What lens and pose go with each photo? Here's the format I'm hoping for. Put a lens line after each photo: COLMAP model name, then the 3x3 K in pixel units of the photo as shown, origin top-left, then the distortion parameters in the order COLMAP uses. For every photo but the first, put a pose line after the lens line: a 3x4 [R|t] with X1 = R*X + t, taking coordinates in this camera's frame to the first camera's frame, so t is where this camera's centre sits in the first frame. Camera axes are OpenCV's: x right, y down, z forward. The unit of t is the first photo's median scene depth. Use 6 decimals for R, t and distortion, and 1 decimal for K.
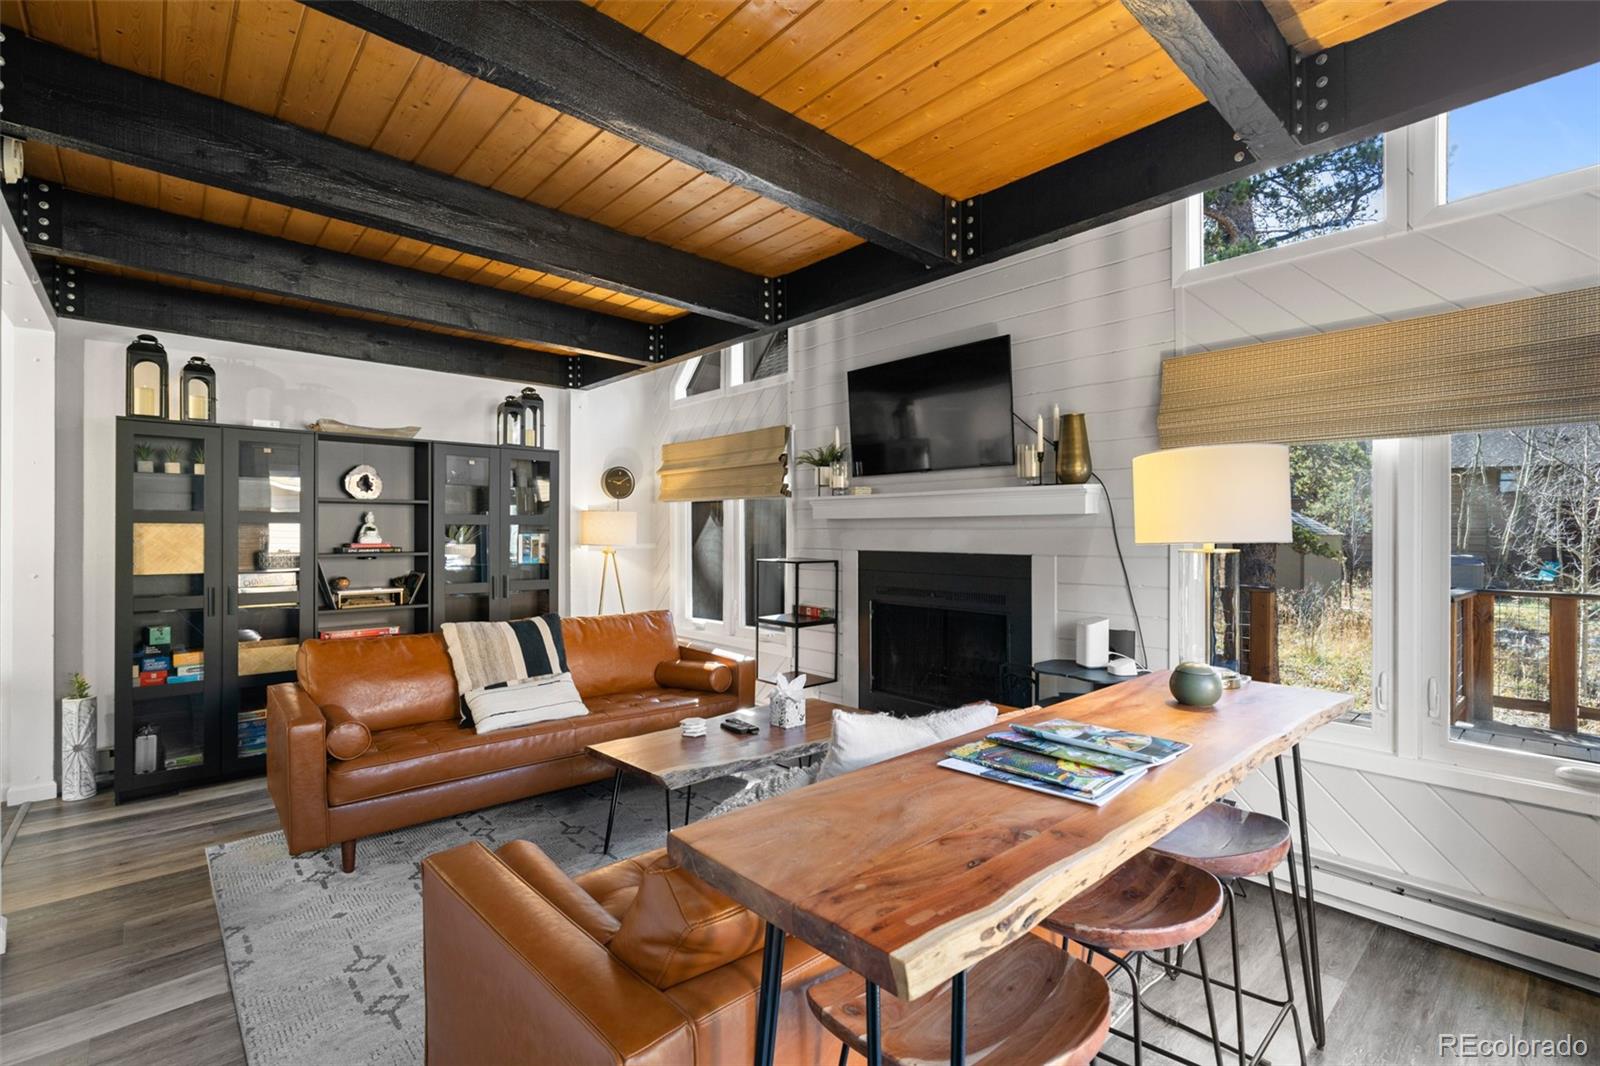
lens RADIAL K [[711.9, 0, 806.6], [0, 711.9, 528.6], [0, 0, 1]] dist [0.003443, -0.002179]
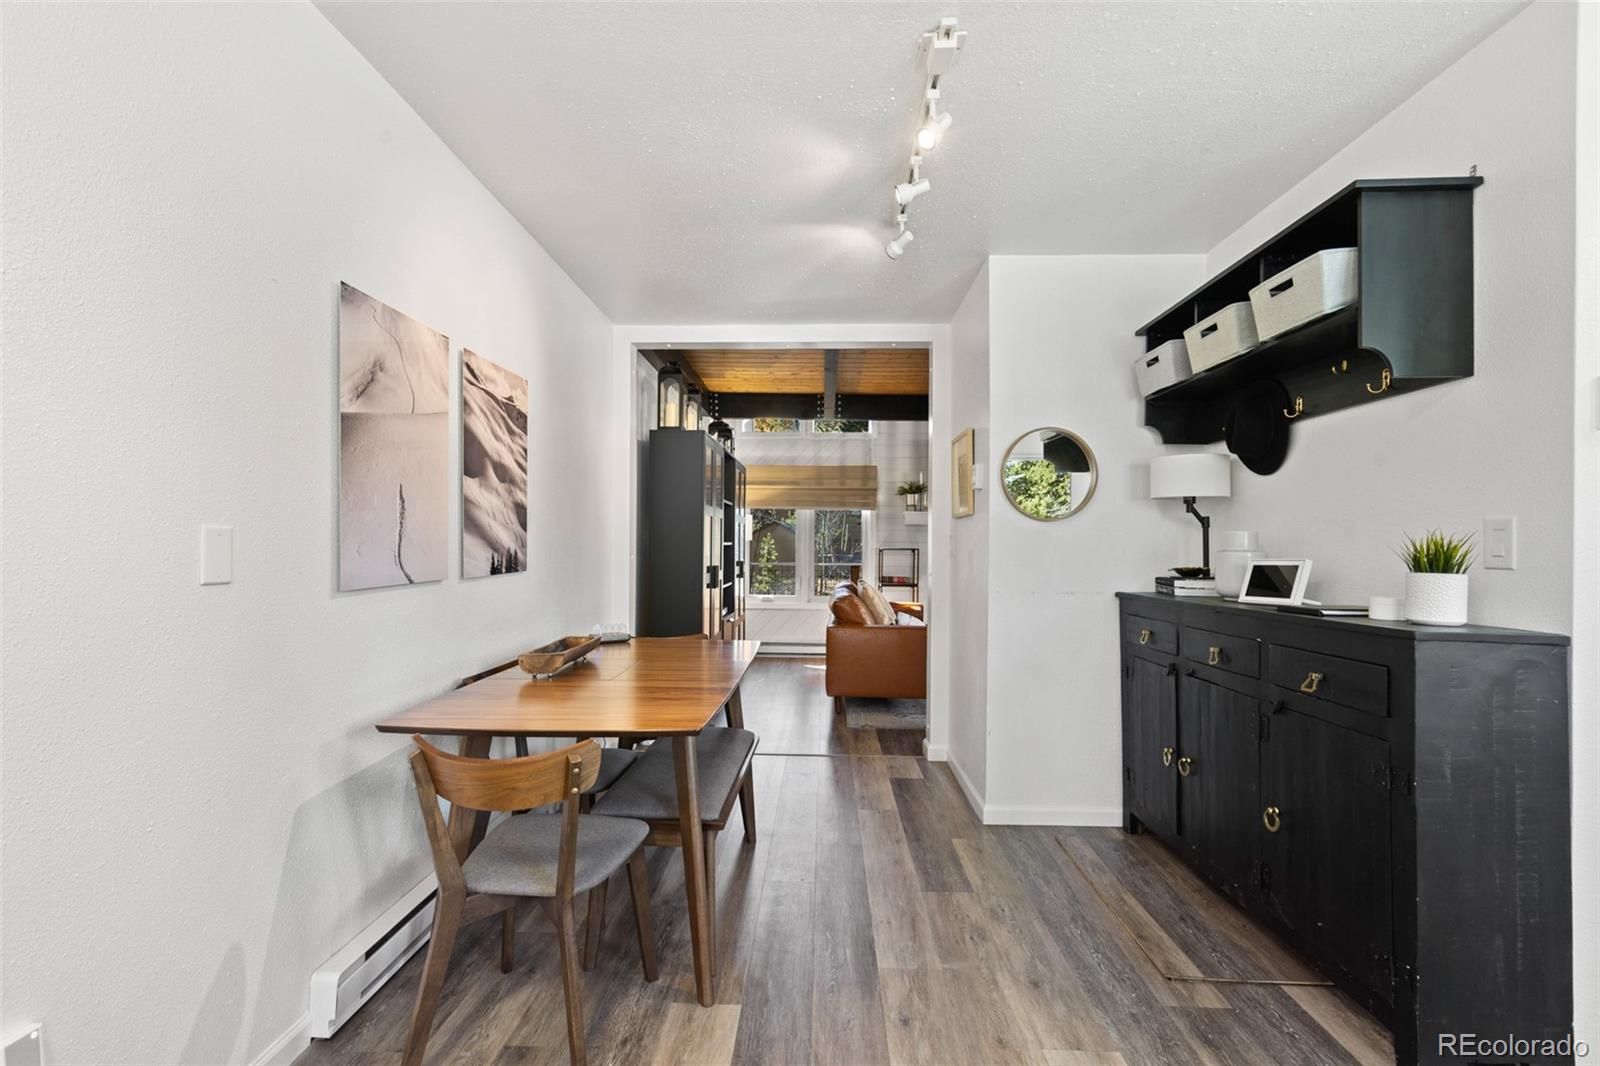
lens RADIAL K [[711.9, 0, 791.8], [0, 711.9, 540.5], [0, 0, 1]] dist [0.003443, -0.002179]
pose [[0.704533, 0.008492, 0.709620, -1.384297], [-0.008521, 0.999958, -0.003507, 0.033094], [-0.709620, -0.003576, 0.704576, -0.004894]]
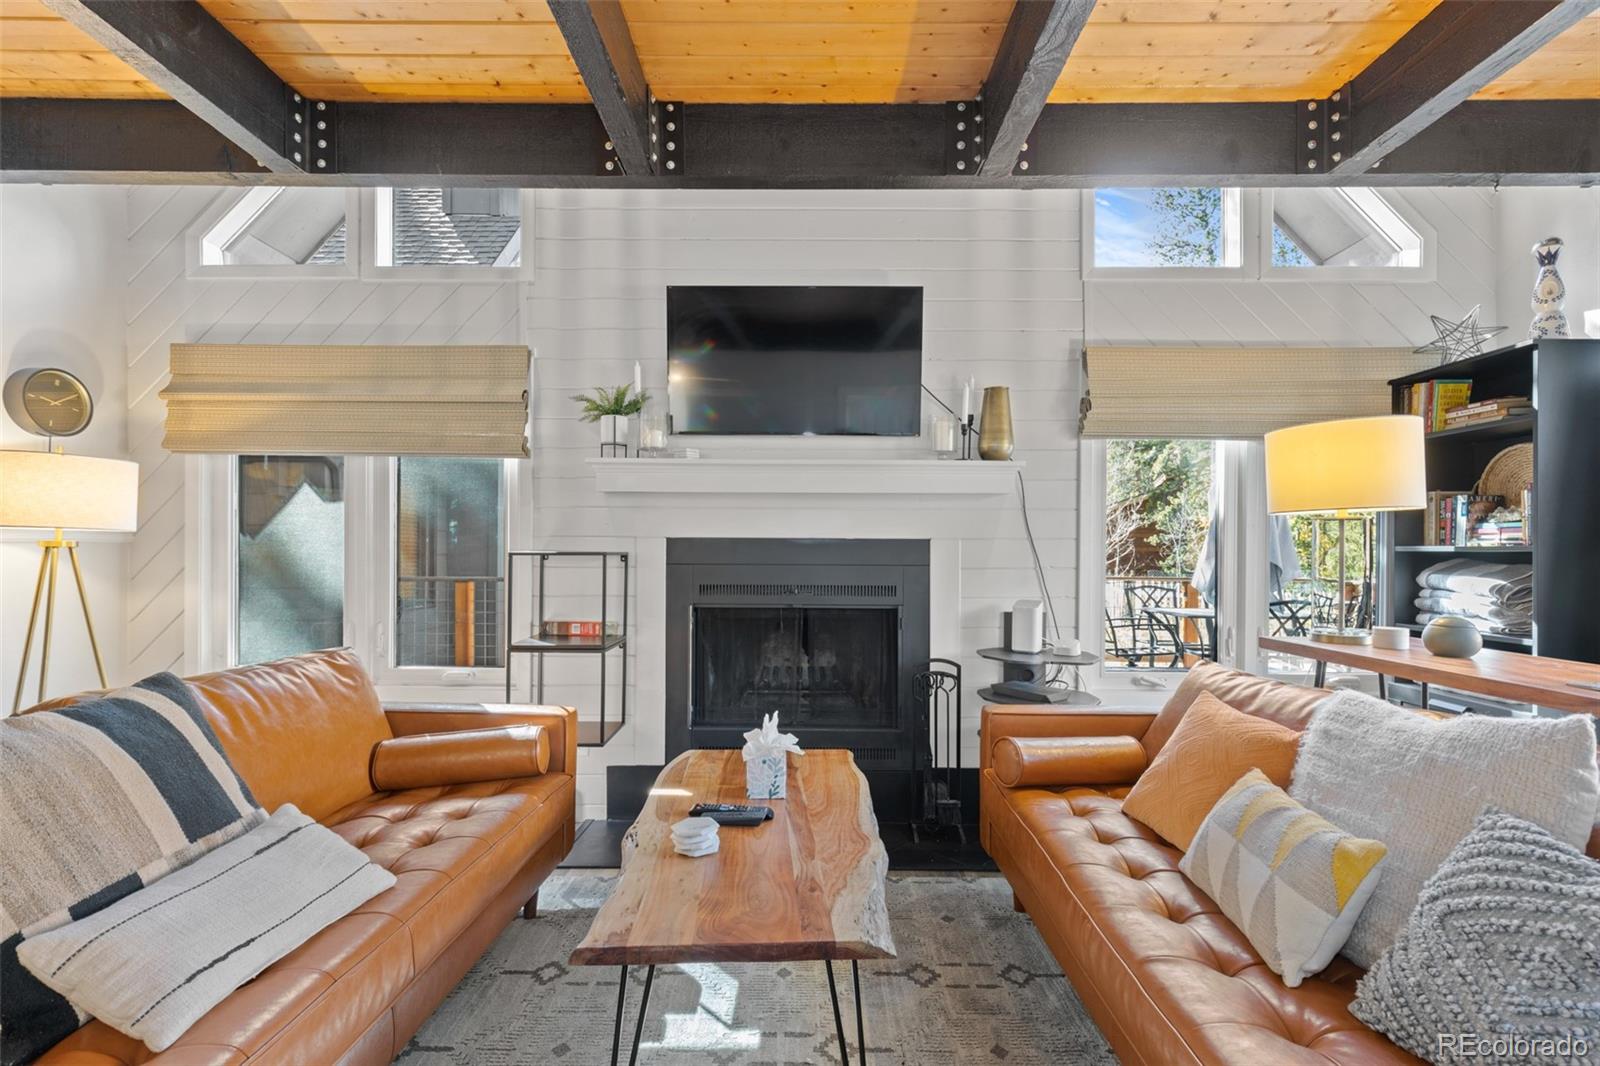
lens RADIAL K [[765.6, 0, 804.6], [0, 765.6, 522.4], [0, 0, 1]] dist [0.020869, 0.001700]
pose [[0.680145, 0.009018, 0.733022, -0.389912], [-0.007952, 0.999956, -0.004924, 0.017383], [-0.733034, -0.002480, 0.680187, 0.355776]]
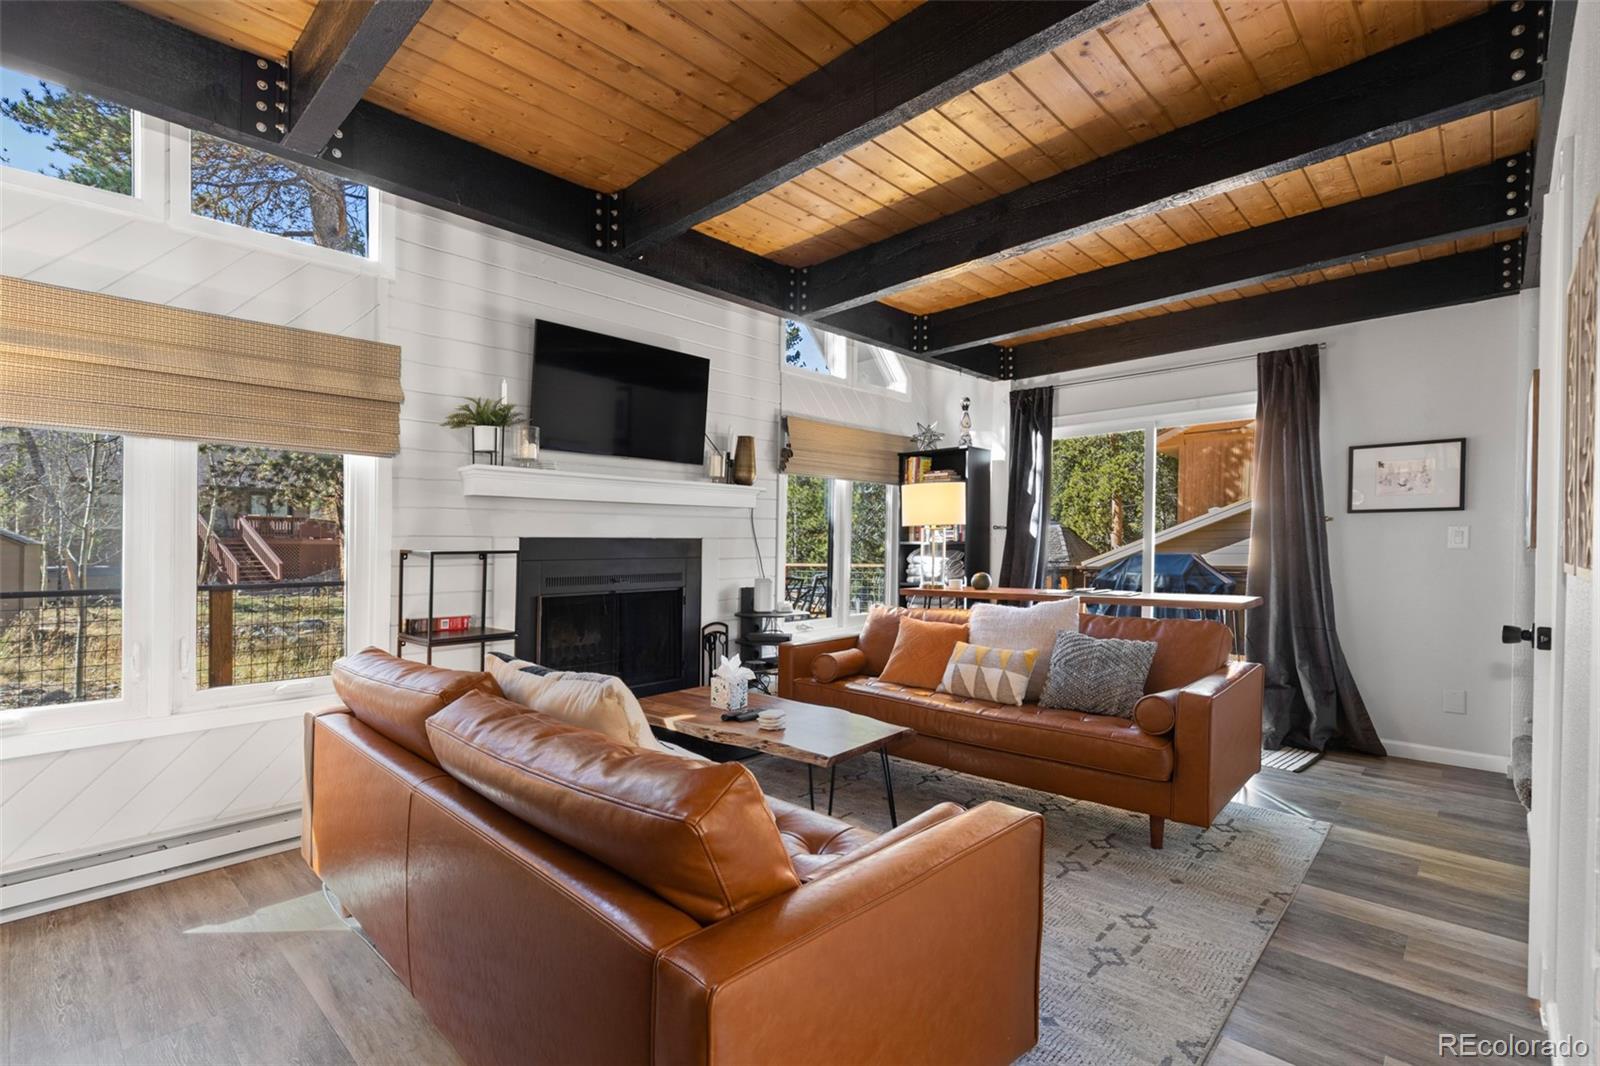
lens RADIAL K [[711.9, 0, 787.2], [0, 711.9, 549.5], [0, 0, 1]] dist [0.003443, -0.002179]
pose [[-0.055943, -0.005332, 0.998420, -0.740375], [0.000624, 0.999985, 0.005375, 0.039042], [-0.998434, 0.000924, -0.055939, 0.716846]]
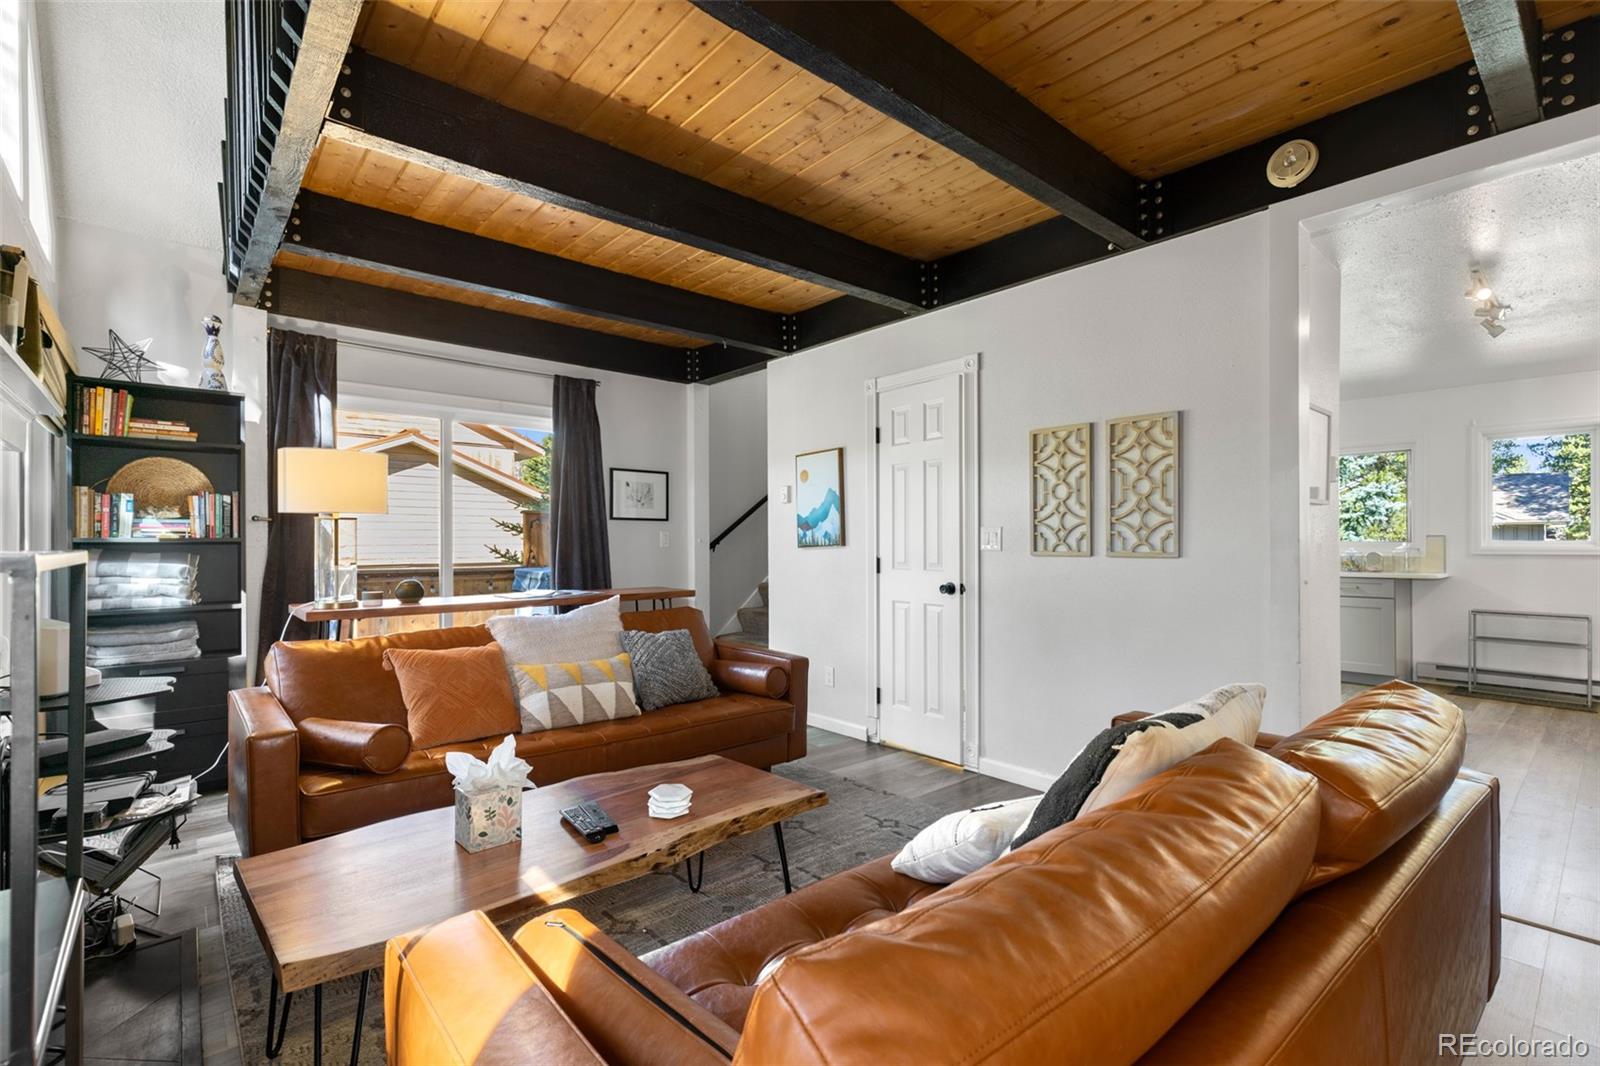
lens RADIAL K [[711.9, 0, 795.2], [0, 711.9, 546.8], [0, 0, 1]] dist [0.003443, -0.002179]
pose [[-0.999341, 0.006074, 0.035800, -0.208661], [0.006068, 0.999982, -0.000260, 0.044004], [-0.035800, -0.000043, -0.999359, 1.100973]]
